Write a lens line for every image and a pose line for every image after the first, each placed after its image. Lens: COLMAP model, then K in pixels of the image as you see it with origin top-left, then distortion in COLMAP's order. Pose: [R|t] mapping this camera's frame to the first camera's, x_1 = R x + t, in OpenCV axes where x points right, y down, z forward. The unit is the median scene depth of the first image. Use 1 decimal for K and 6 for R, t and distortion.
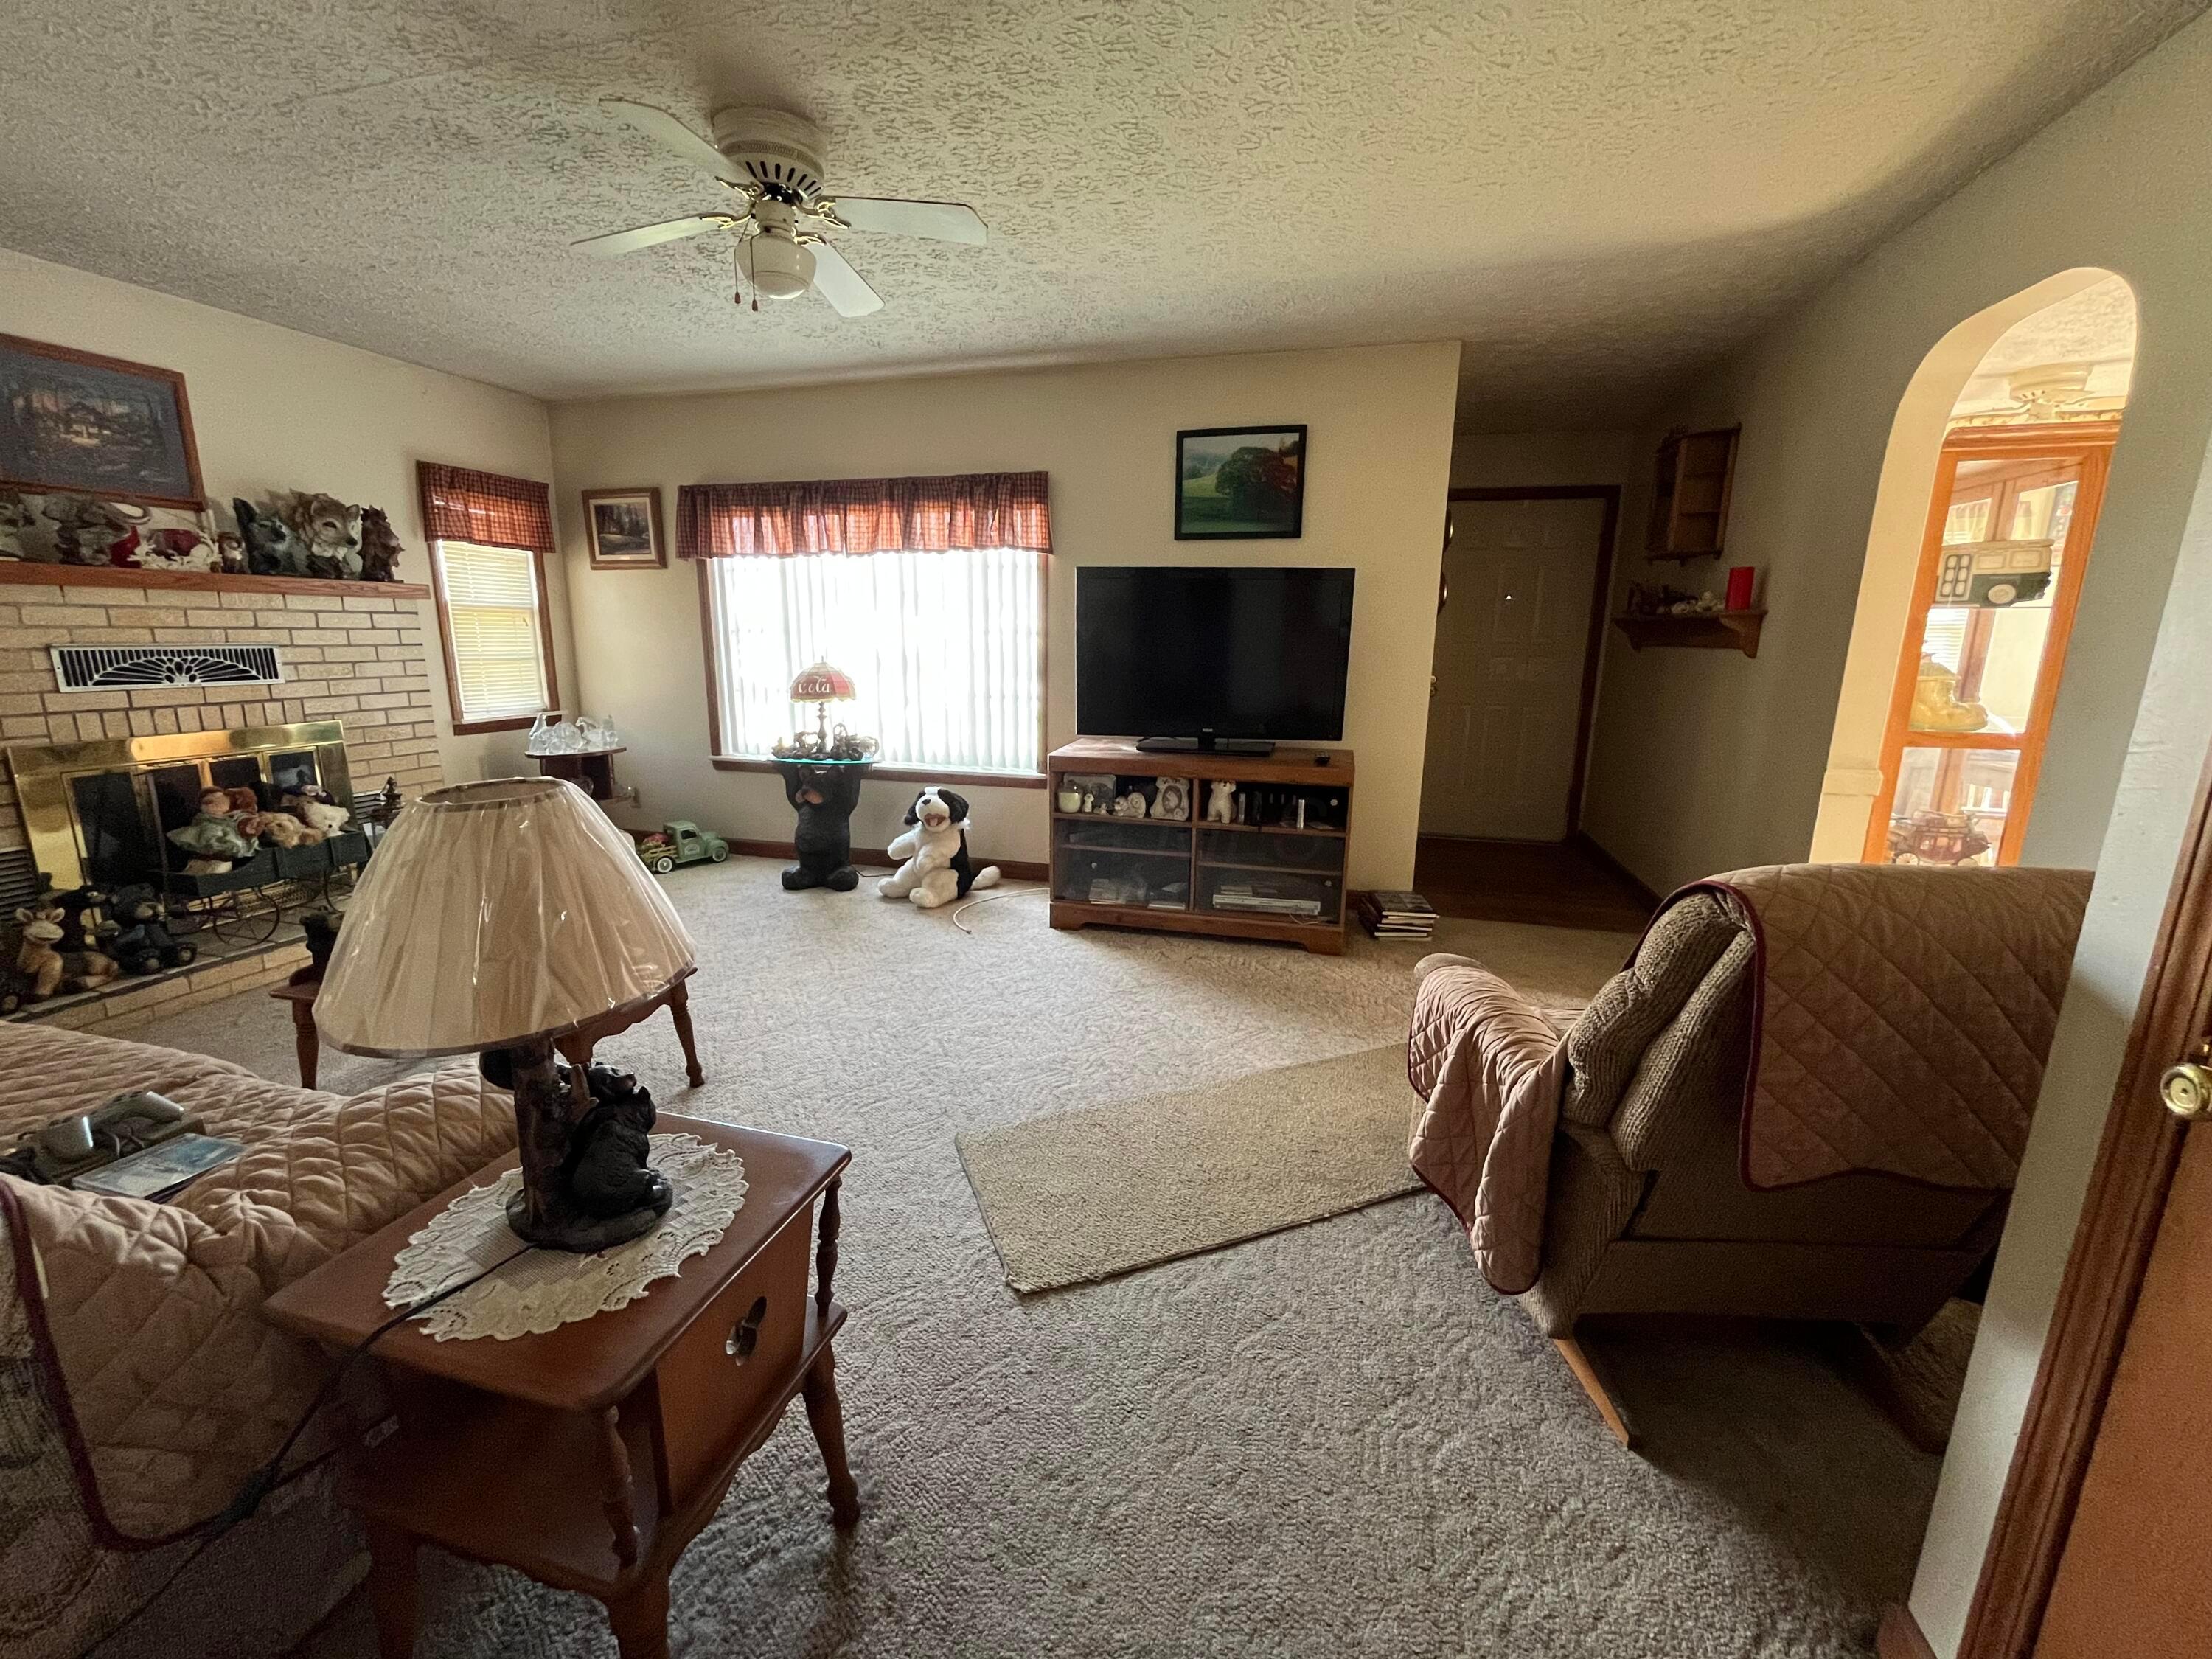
lens RADIAL K [[892.1, 0, 1101.5], [0, 892.1, 825.2], [0, 0, 1]] dist [-0.002799, 0.000283]
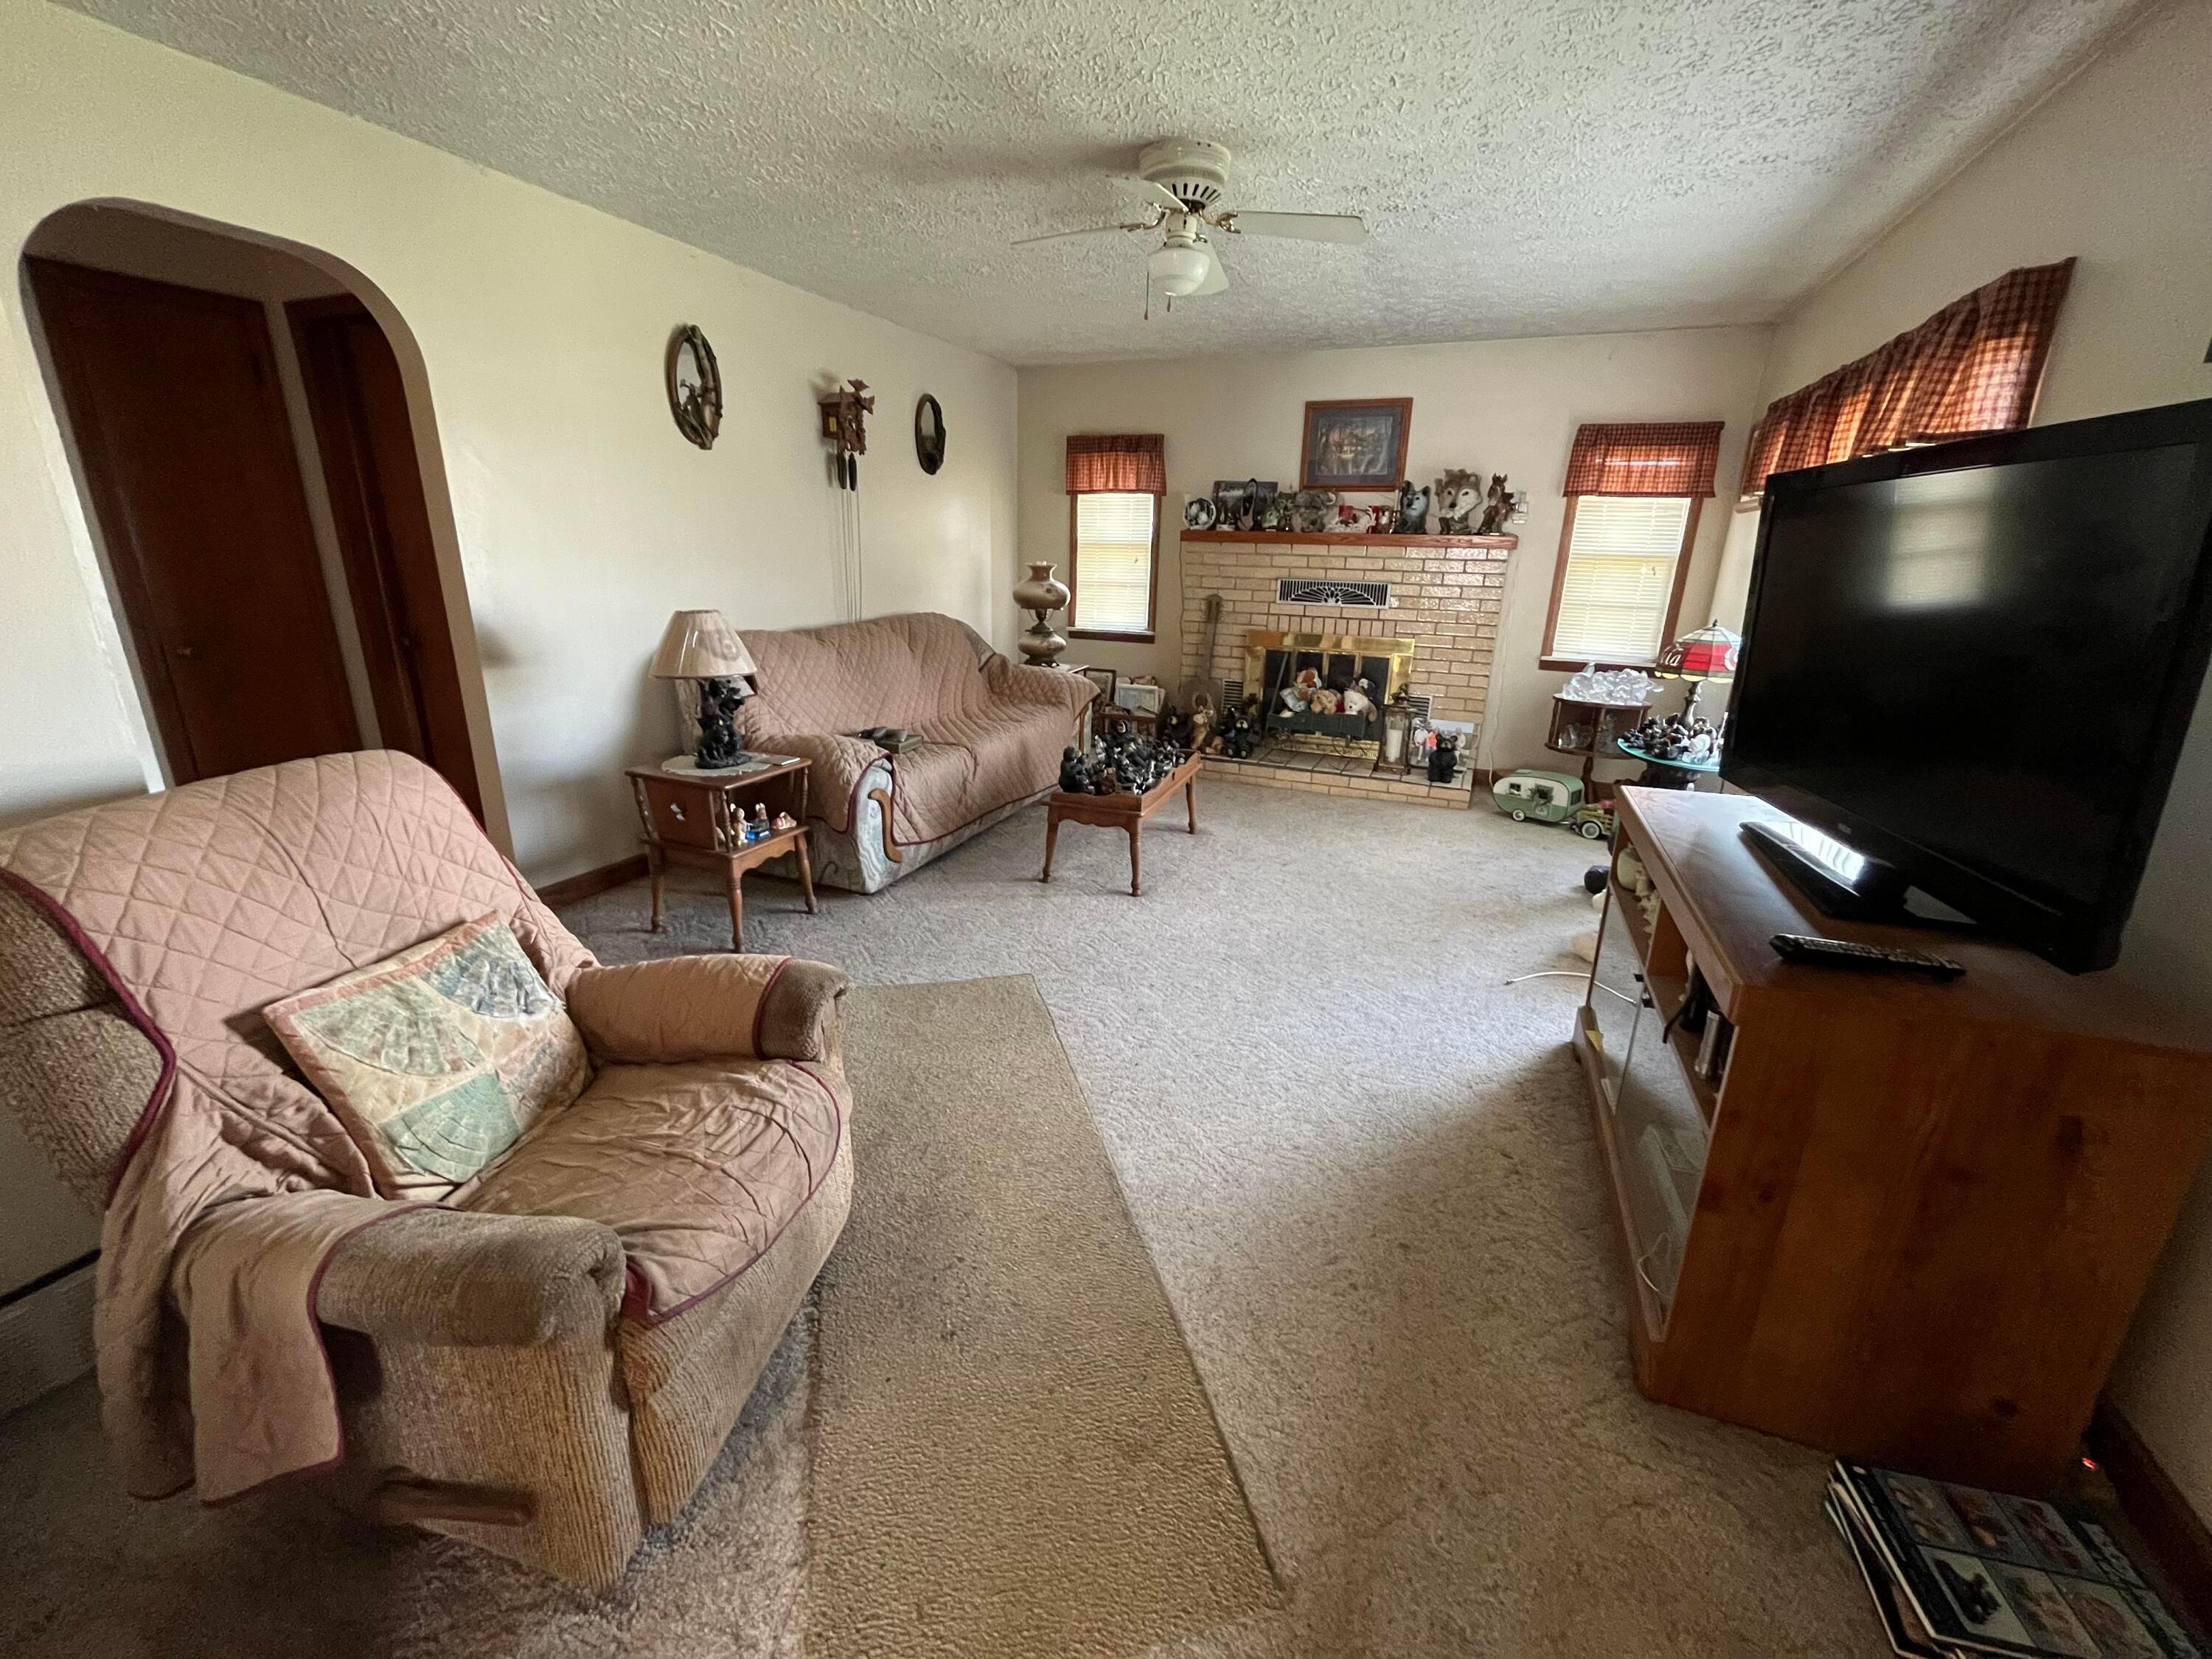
lens RADIAL K [[892.1, 0, 1101.5], [0, 892.1, 825.2], [0, 0, 1]] dist [-0.002799, 0.000283]
pose [[-0.126769, 0.281375, -0.951188, 0.580150], [-0.236901, 0.922586, 0.304487, -0.153813], [0.963228, 0.263936, -0.050297, 0.660784]]
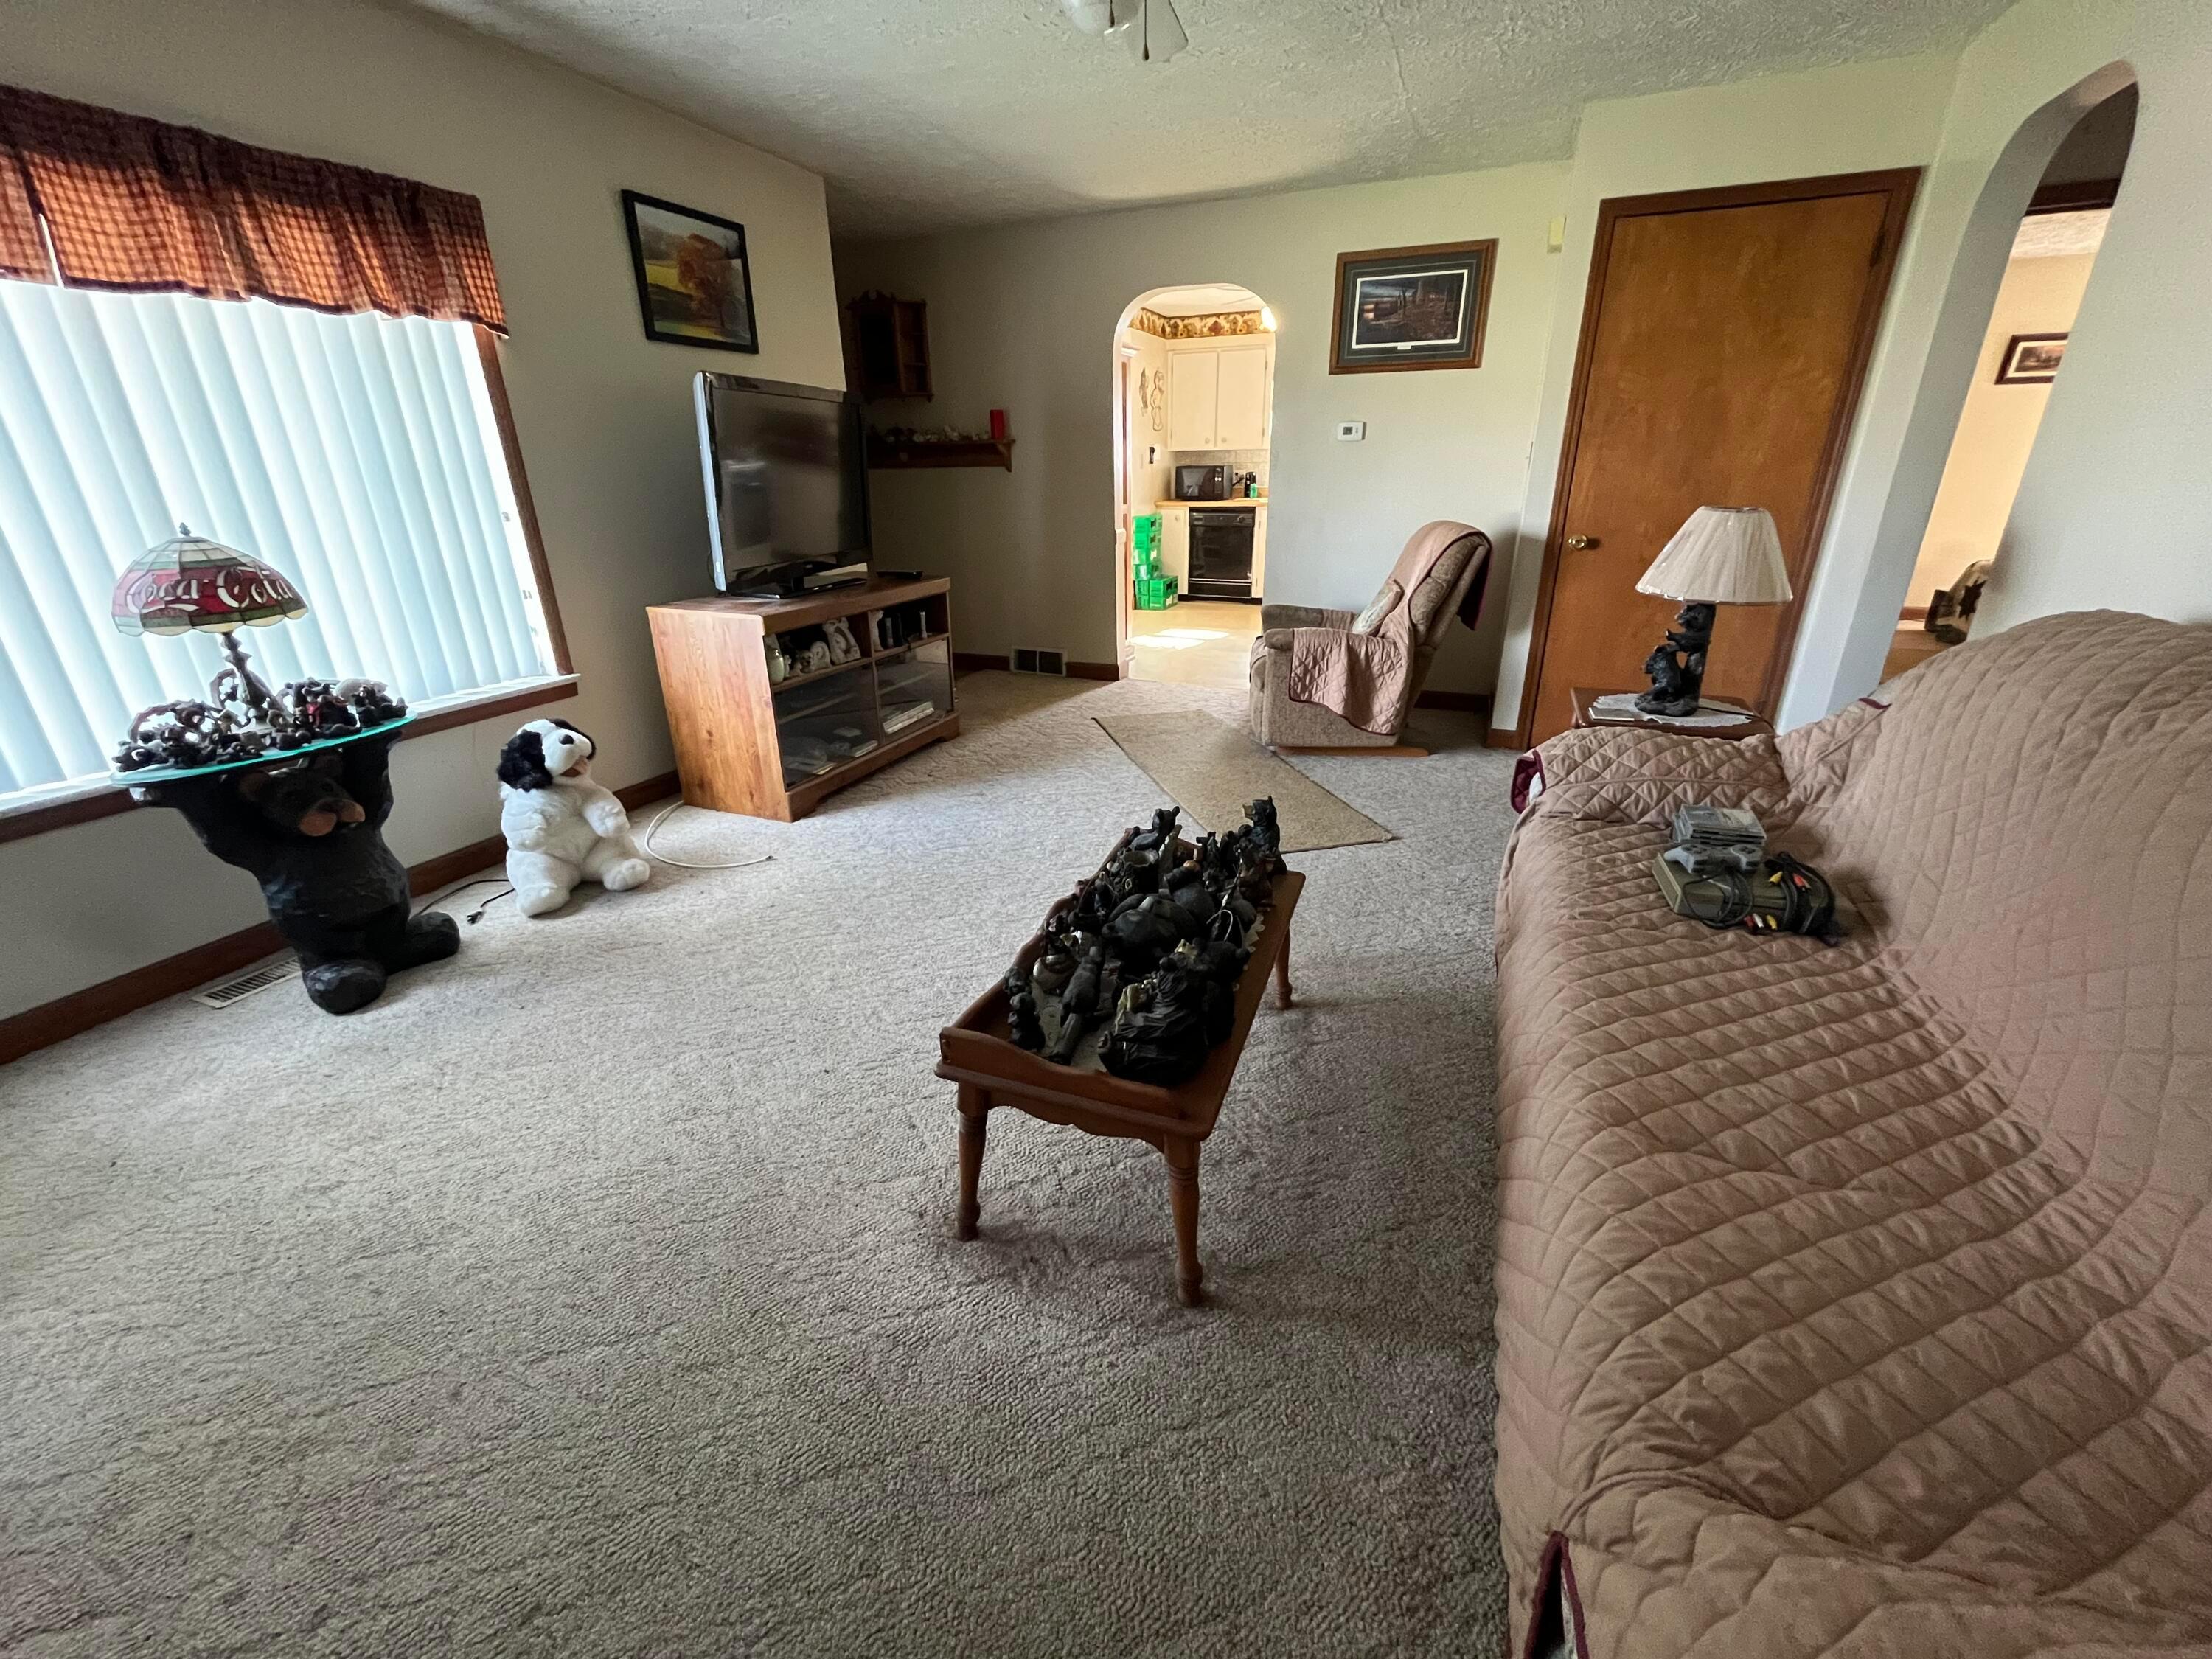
lens RADIAL K [[892.1, 0, 1101.5], [0, 892.1, 825.2], [0, 0, 1]] dist [-0.002799, 0.000283]
pose [[0.135137, -0.383304, 0.913683, -0.816670], [0.230039, 0.909082, 0.347351, -0.114107], [-0.963753, 0.163242, 0.211025, 0.541382]]
